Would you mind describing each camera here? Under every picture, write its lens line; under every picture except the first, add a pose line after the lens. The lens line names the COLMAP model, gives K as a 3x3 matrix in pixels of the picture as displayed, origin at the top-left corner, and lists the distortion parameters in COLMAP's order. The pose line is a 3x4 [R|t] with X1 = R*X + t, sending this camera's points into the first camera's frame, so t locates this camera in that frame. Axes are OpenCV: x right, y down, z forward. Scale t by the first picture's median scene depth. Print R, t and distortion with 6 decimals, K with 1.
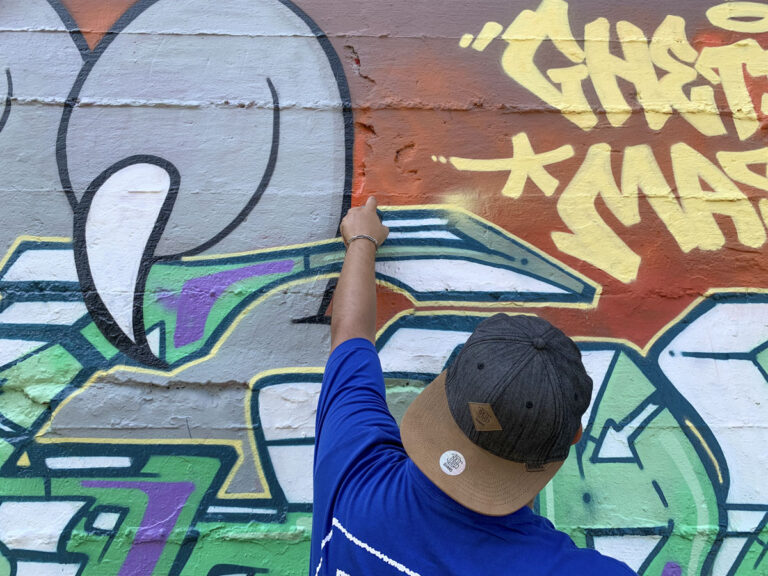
lens RADIAL K [[587.0, 0, 384.0], [0, 587.0, 288.0], [0, 0, 1]] dist [0.012405, -0.024818]
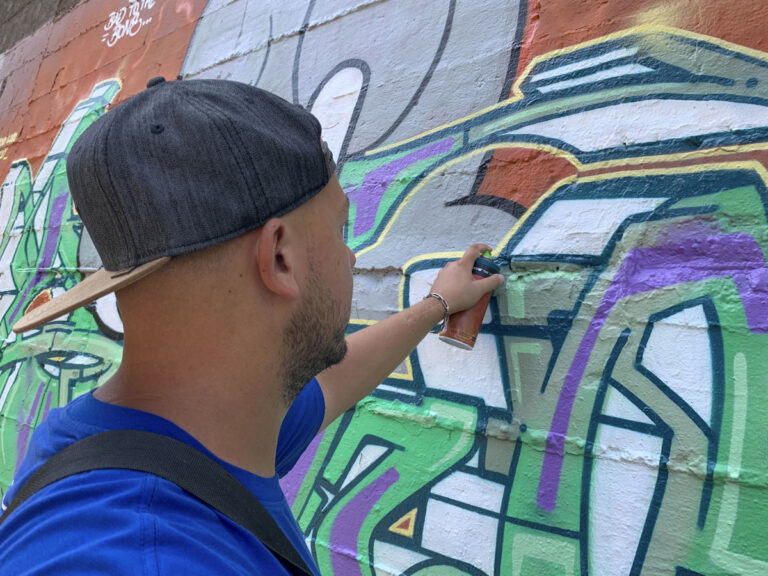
lens RADIAL K [[587.0, 0, 384.0], [0, 587.0, 288.0], [0, 0, 1]] dist [0.012405, -0.024818]
pose [[0.743170, 0.008561, -0.669048, 0.401188], [0.087368, 0.990116, 0.109717, 0.079324], [0.663375, -0.139992, 0.735076, 0.232470]]
